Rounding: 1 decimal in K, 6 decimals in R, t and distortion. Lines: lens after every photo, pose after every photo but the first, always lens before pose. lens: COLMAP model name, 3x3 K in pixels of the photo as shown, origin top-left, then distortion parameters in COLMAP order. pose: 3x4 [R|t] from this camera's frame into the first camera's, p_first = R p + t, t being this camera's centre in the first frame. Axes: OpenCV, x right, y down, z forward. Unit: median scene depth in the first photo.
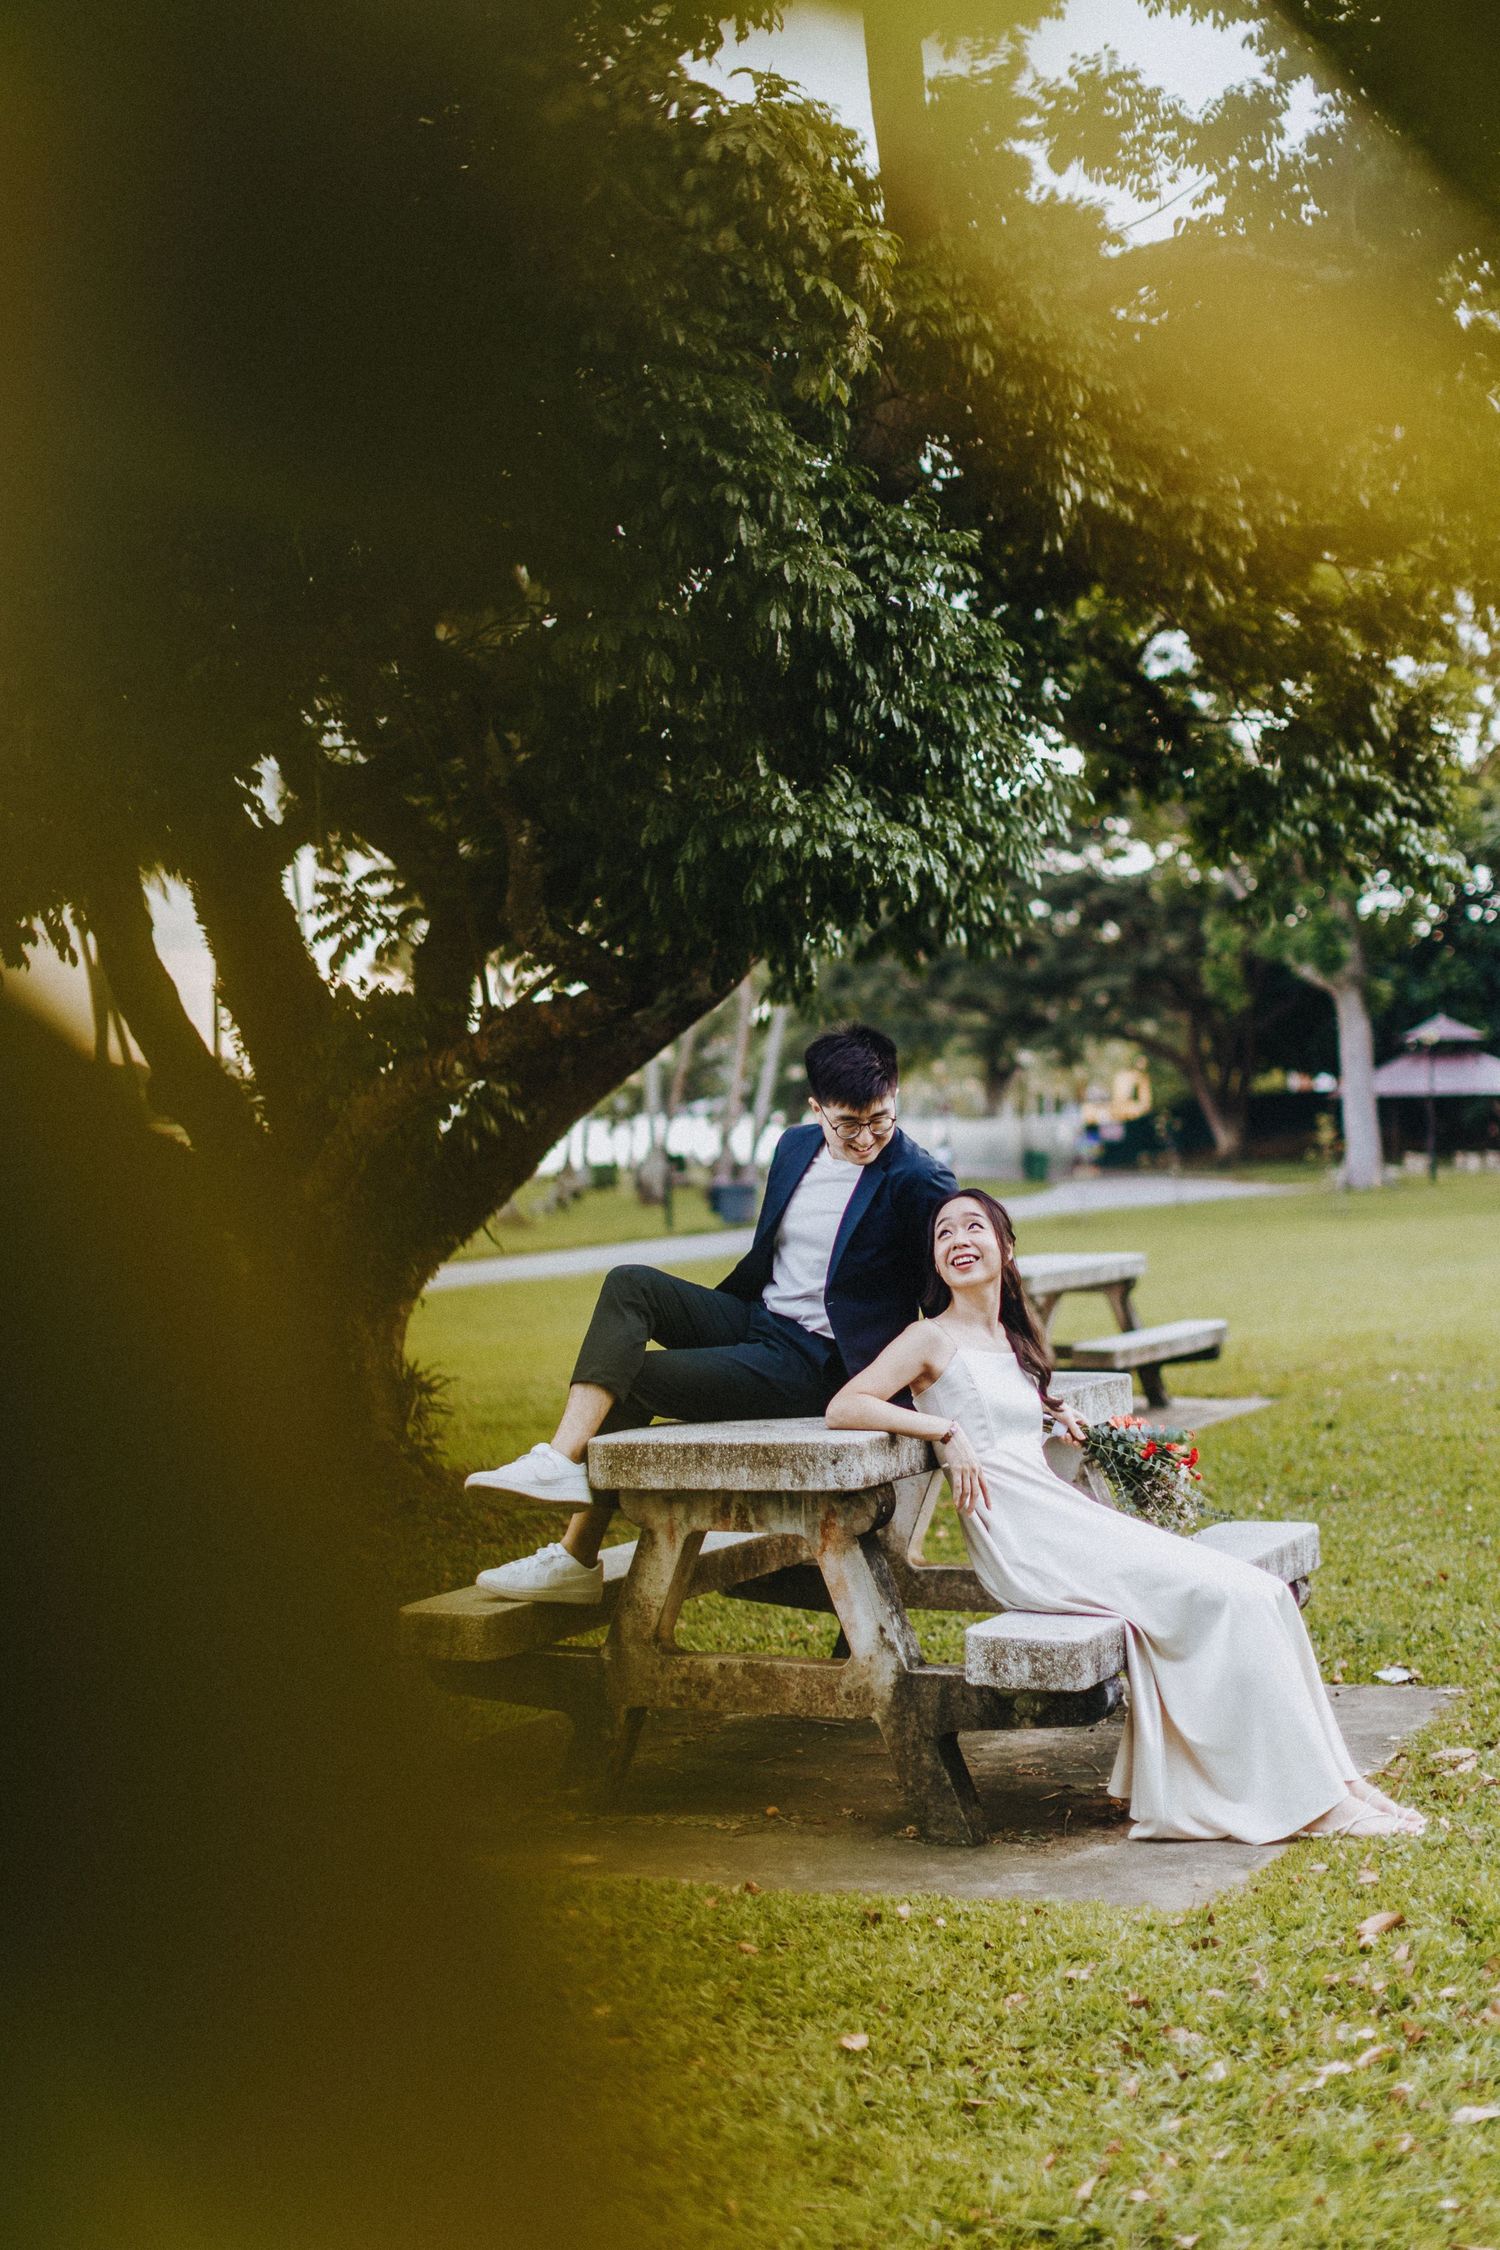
lens RADIAL K [[3349.9, 0, 750.0], [0, 3349.9, 1125.0], [0, 0, 1]] dist [0.007408, 0.035706]
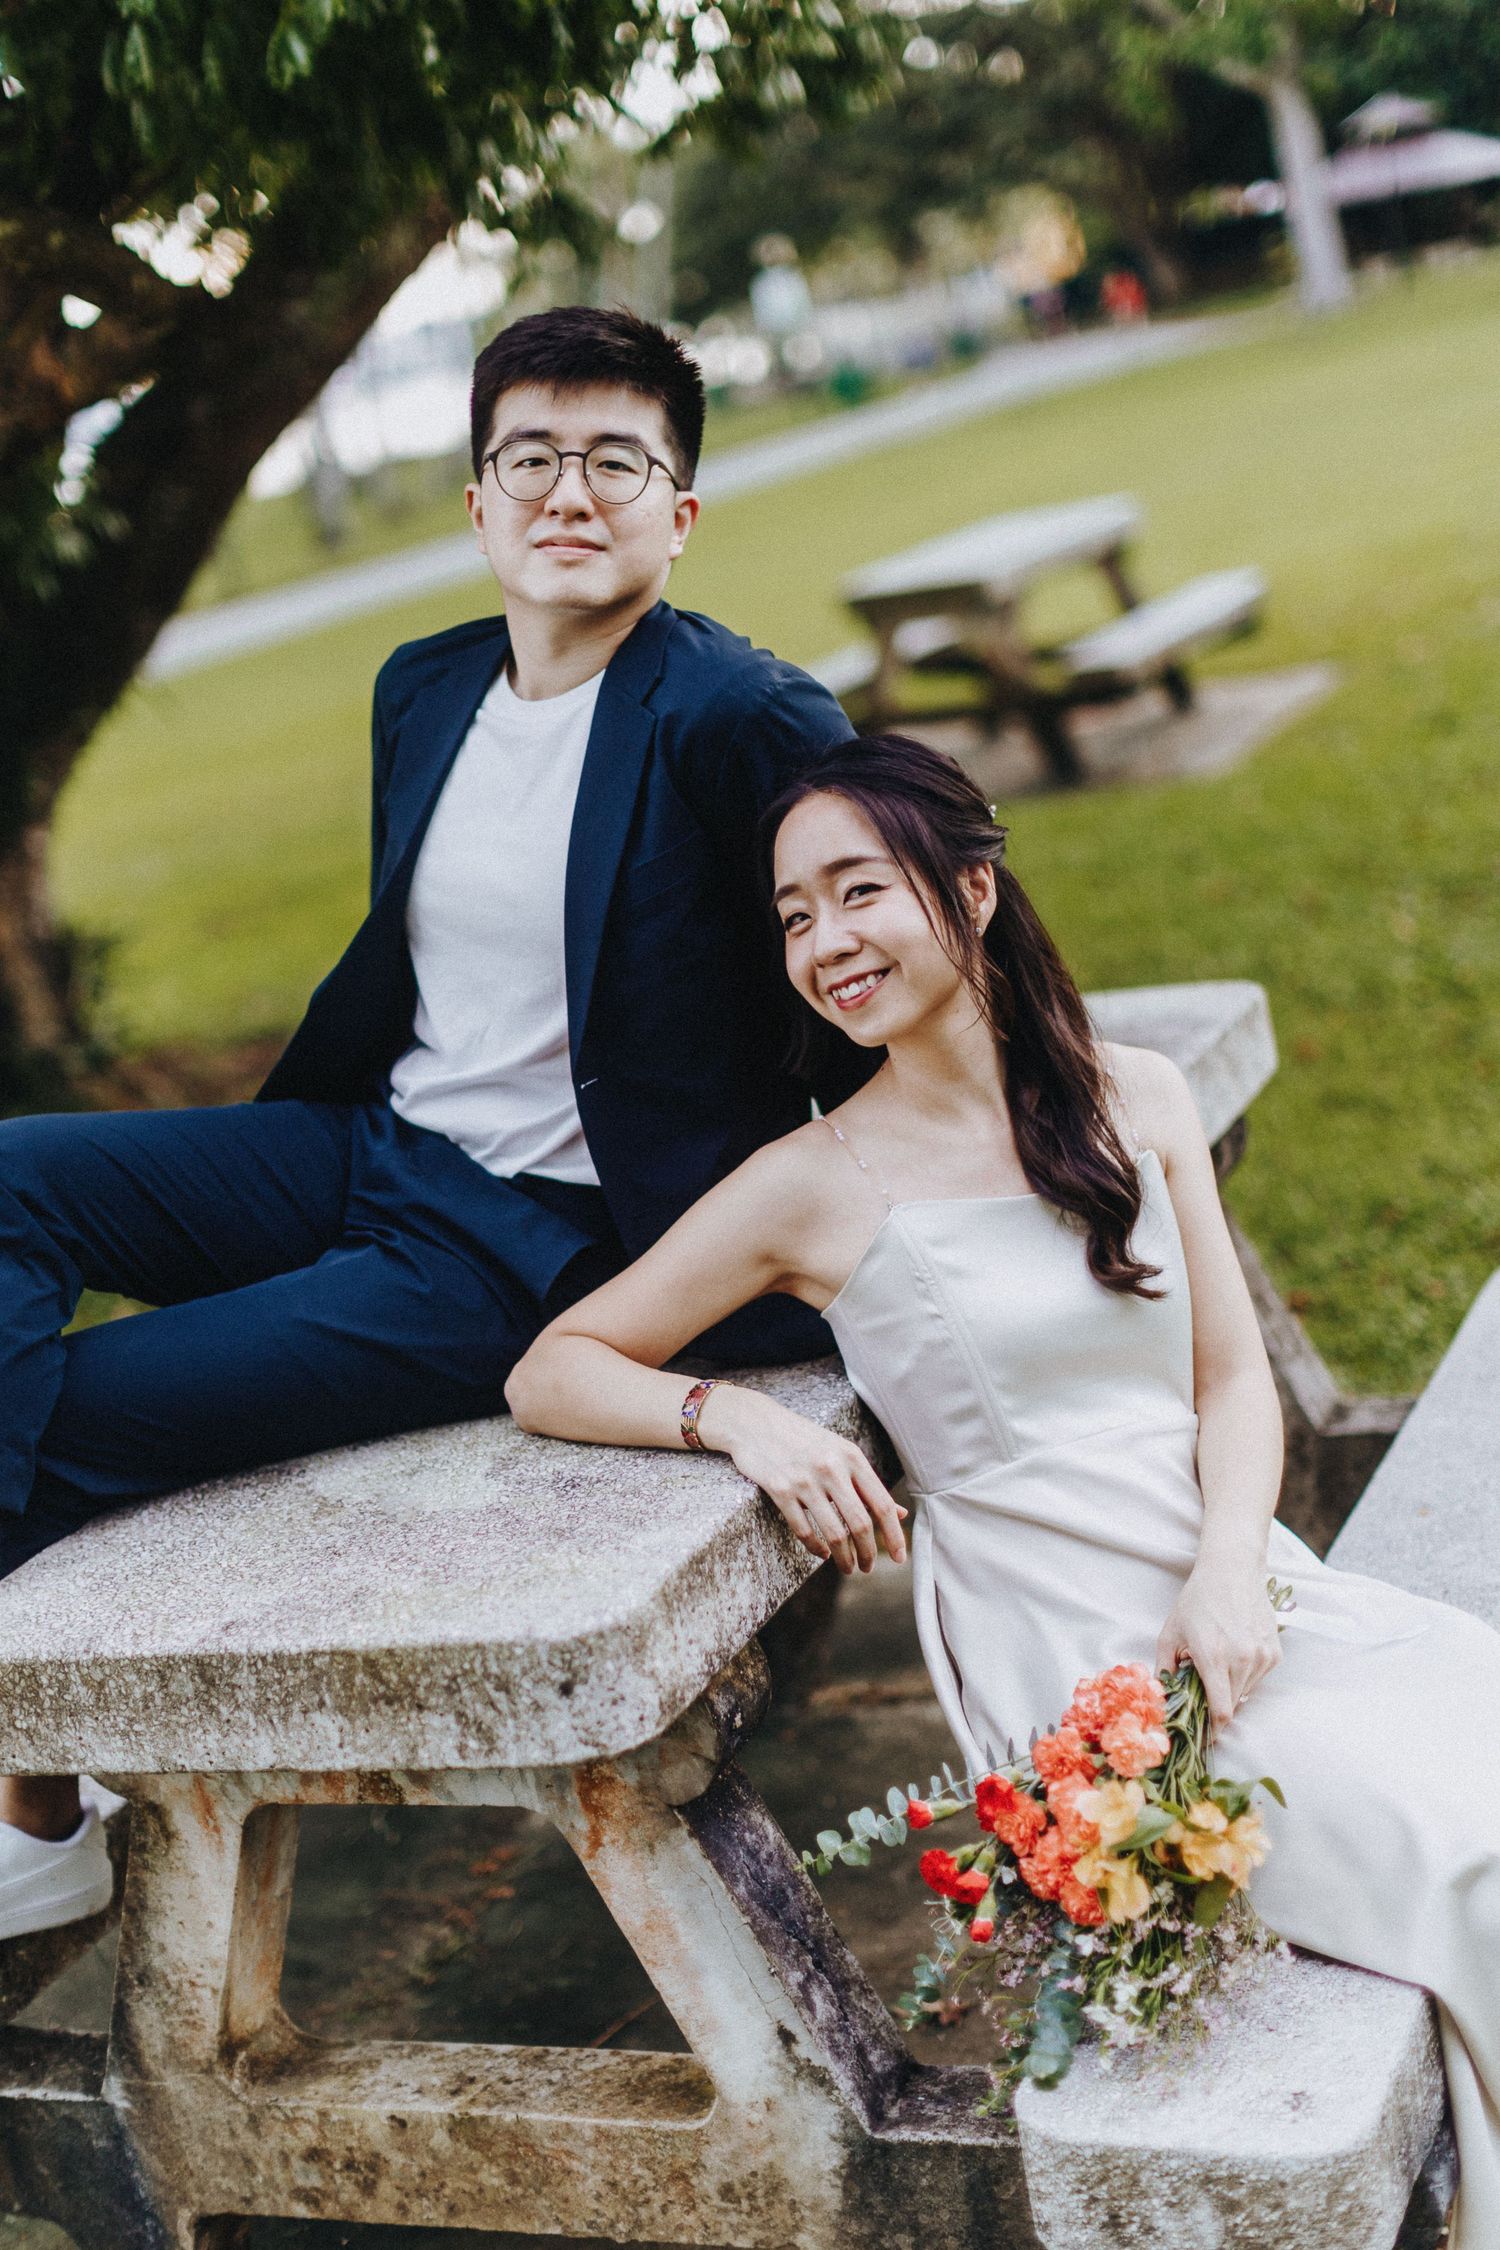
lens RADIAL K [[3349.9, 0, 750.0], [0, 3349.9, 1125.0], [0, 0, 1]] dist [0.007408, 0.035706]
pose [[0.985712, -0.167823, -0.014428, 0.055938], [0.166618, 0.958888, 0.229724, -0.030120], [-0.024718, -0.228845, 0.973149, 0.644223]]
